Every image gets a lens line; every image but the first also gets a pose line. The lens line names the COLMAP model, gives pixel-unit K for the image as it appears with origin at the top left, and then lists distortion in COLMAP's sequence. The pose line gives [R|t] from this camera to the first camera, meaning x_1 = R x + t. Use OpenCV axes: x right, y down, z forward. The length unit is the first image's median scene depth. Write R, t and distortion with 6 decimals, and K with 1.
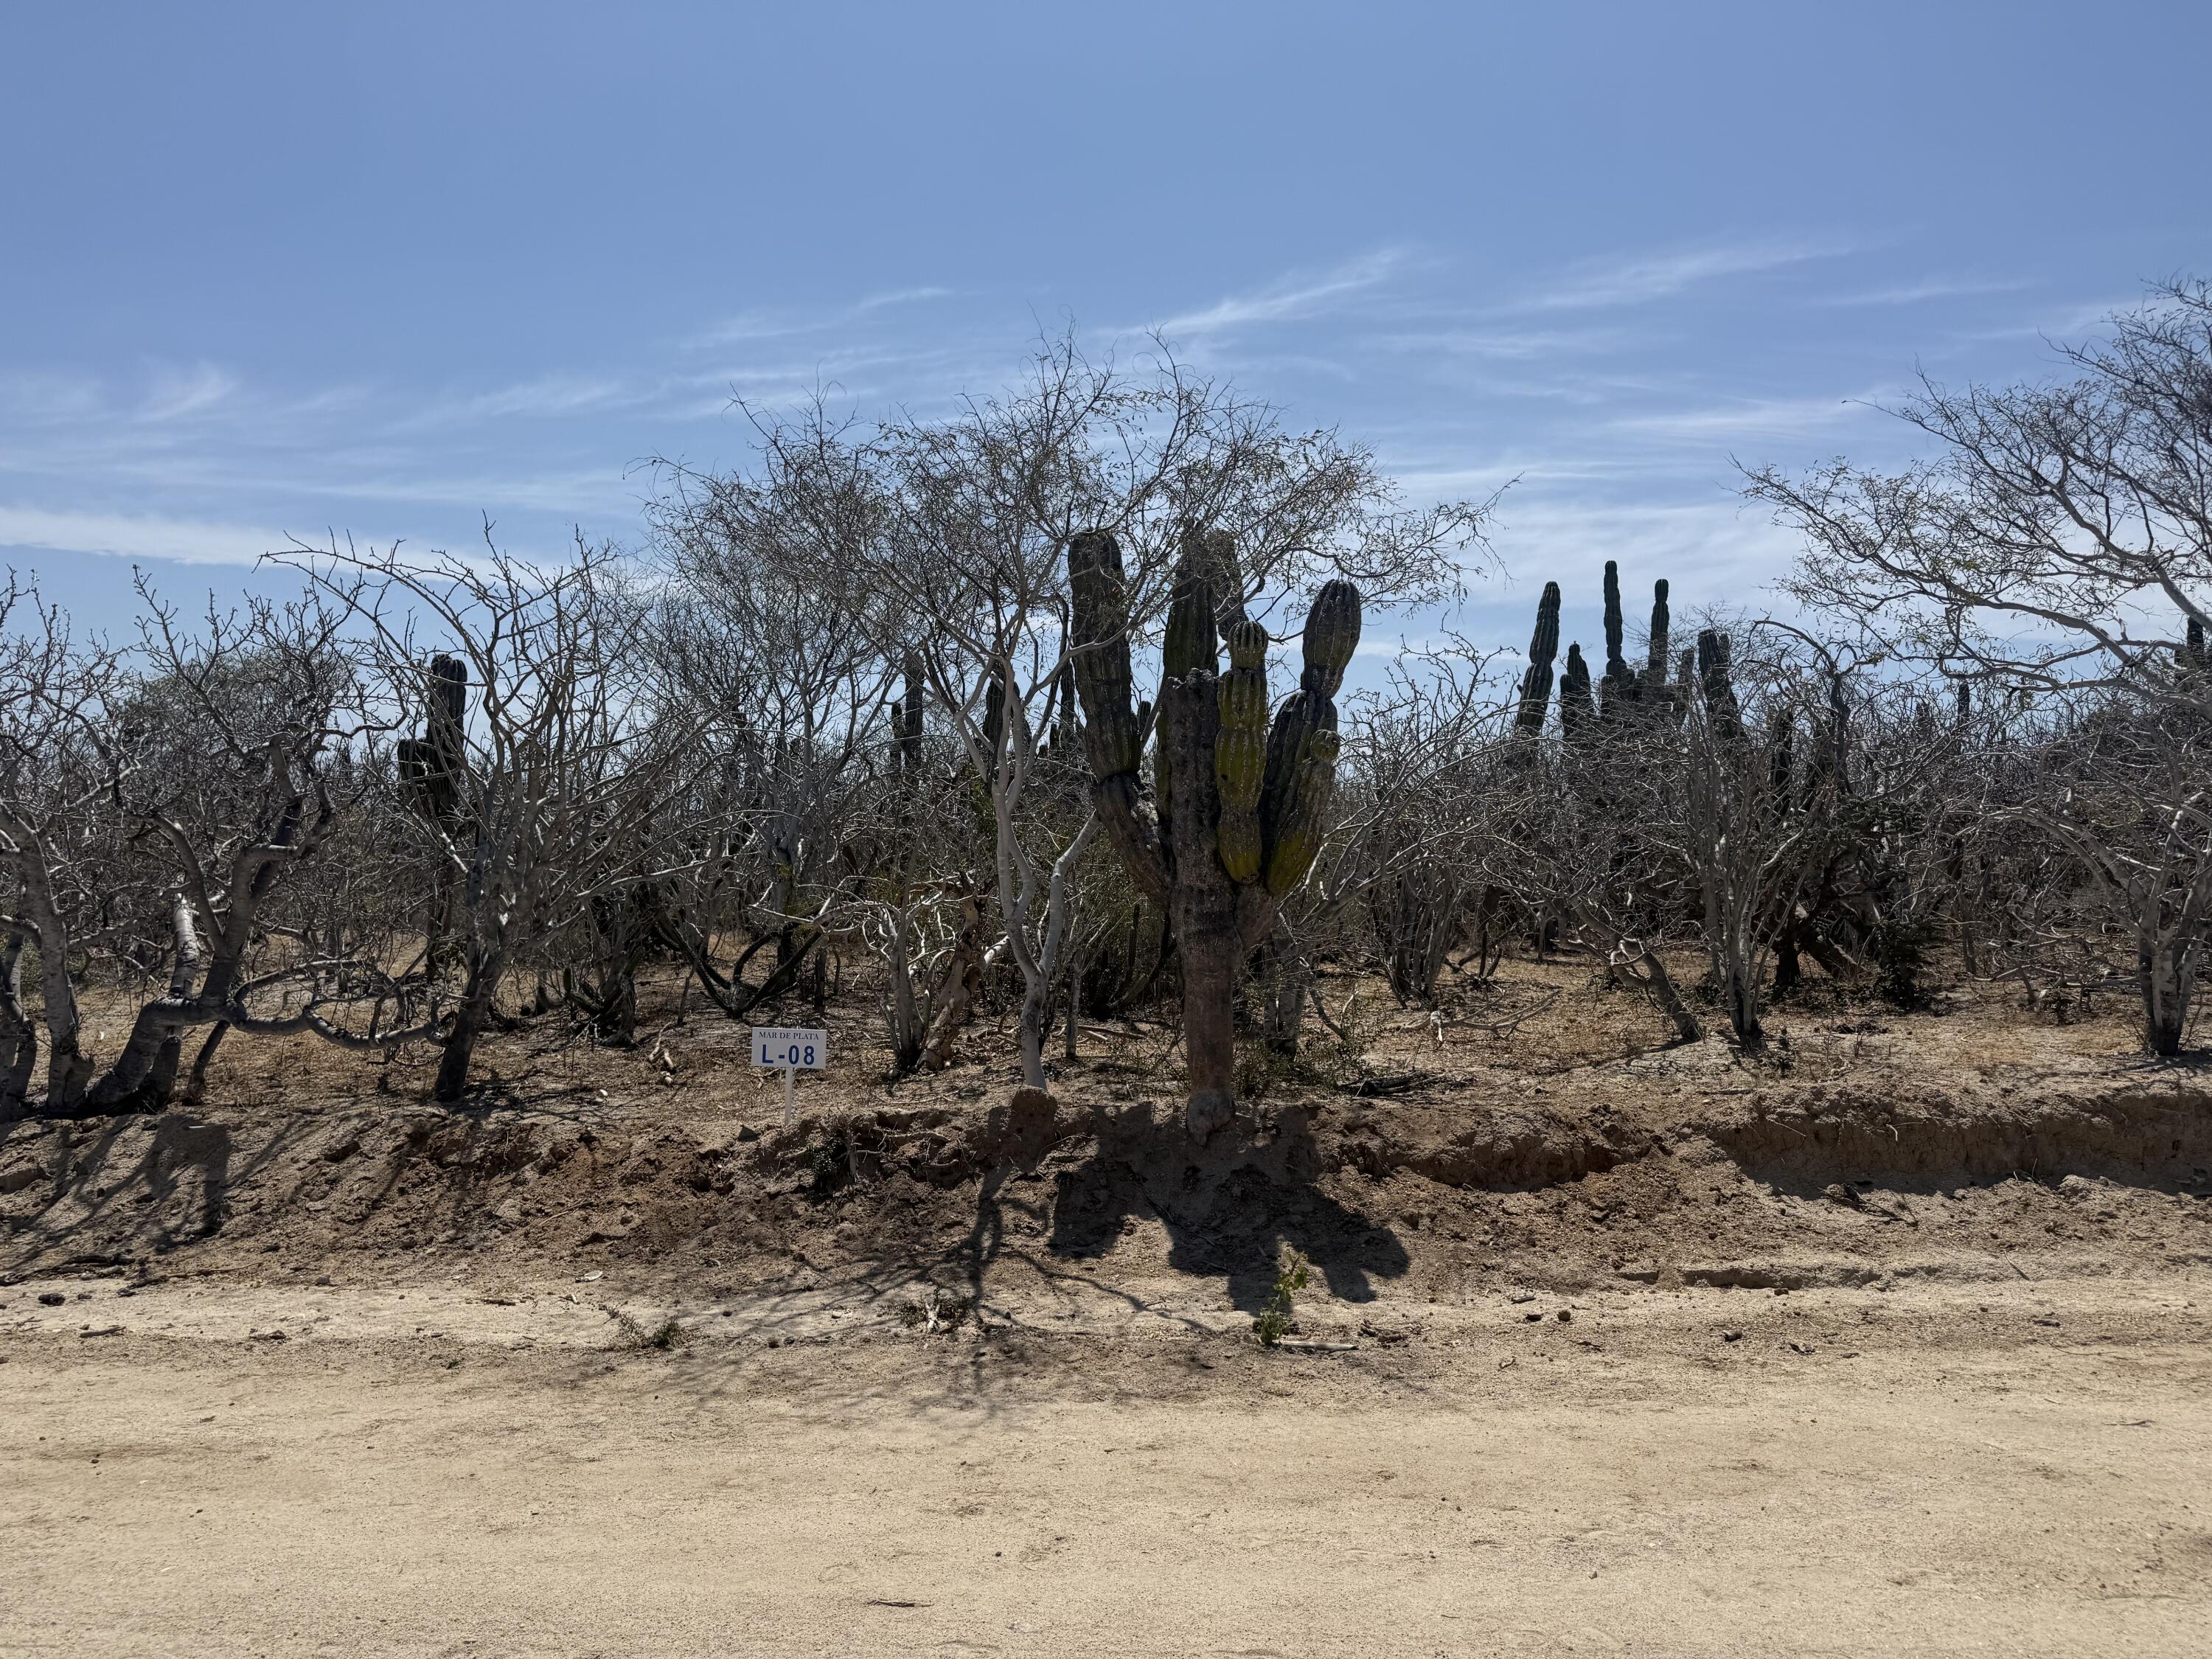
lens RADIAL K [[1543.0, 0, 1107.5], [0, 1543.0, 663.2], [0, 0, 1]] dist [0.114138, -0.114696]
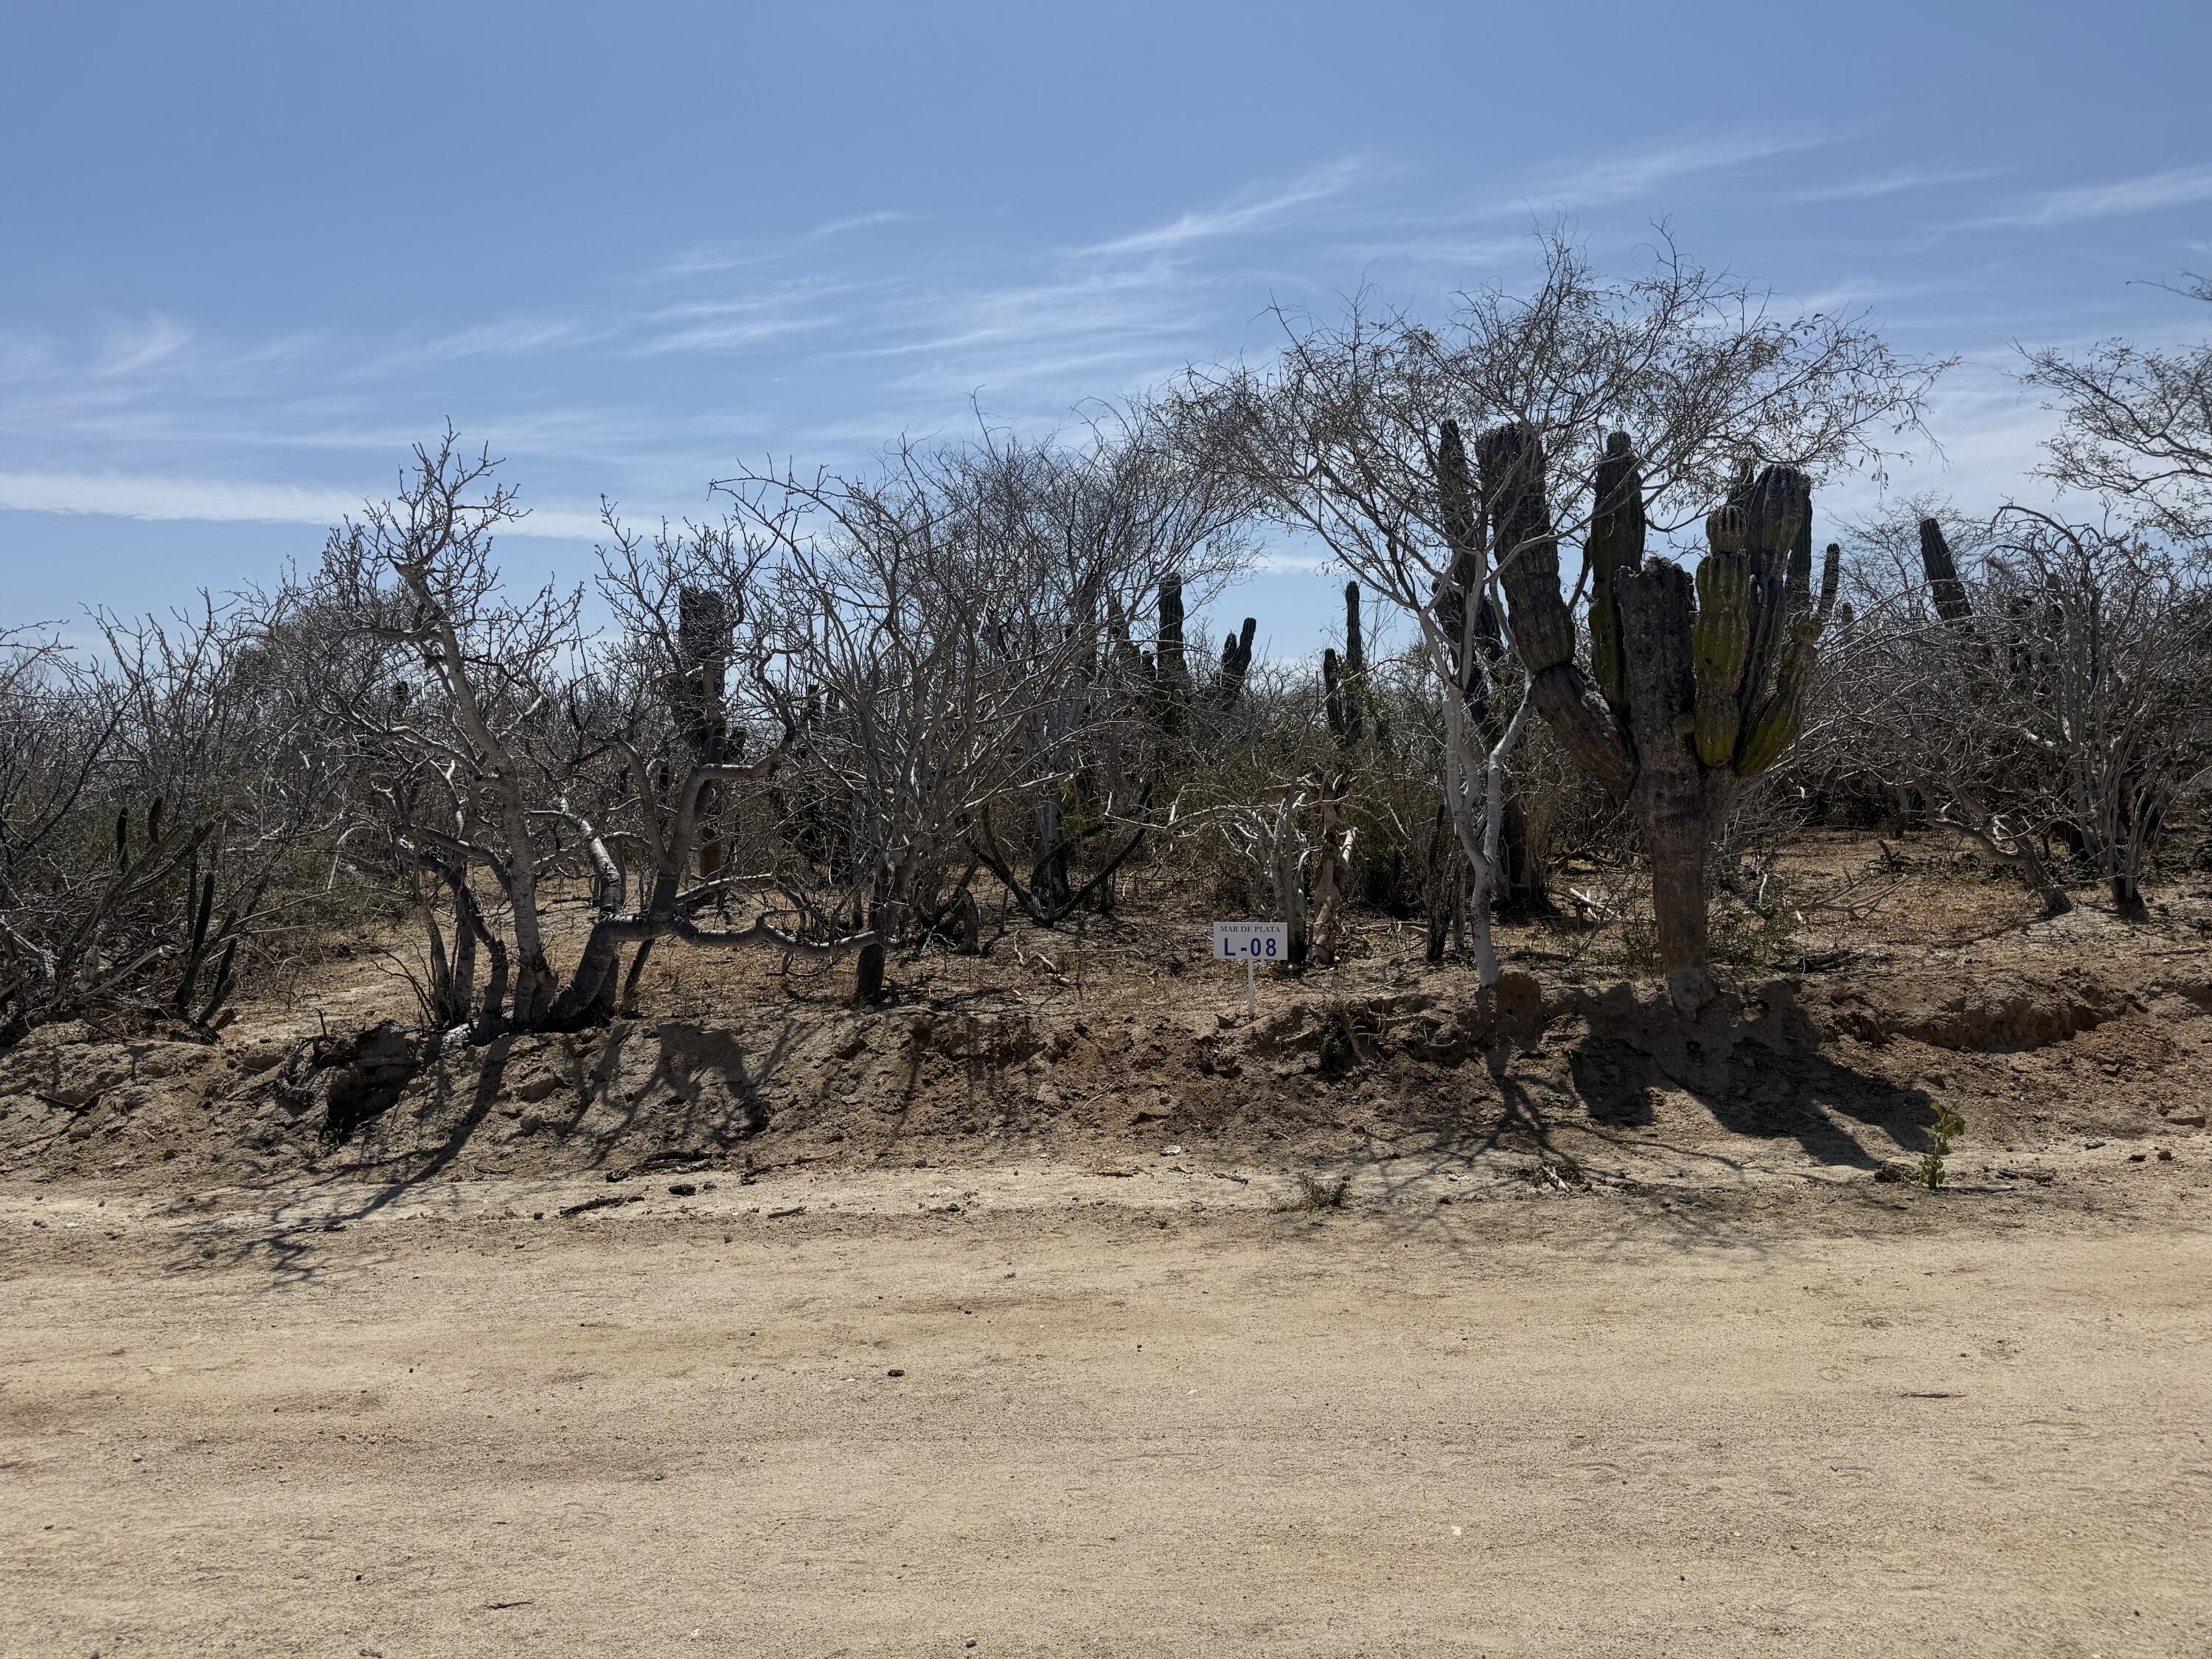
lens RADIAL K [[1549.6, 0, 1104.3], [0, 1549.6, 609.1], [0, 0, 1]] dist [0.096409, -0.096124]
pose [[0.999330, -0.036482, 0.002786, -0.318117], [0.036449, 0.999275, 0.010994, 0.012606], [-0.003186, -0.010886, 0.999936, -0.033984]]
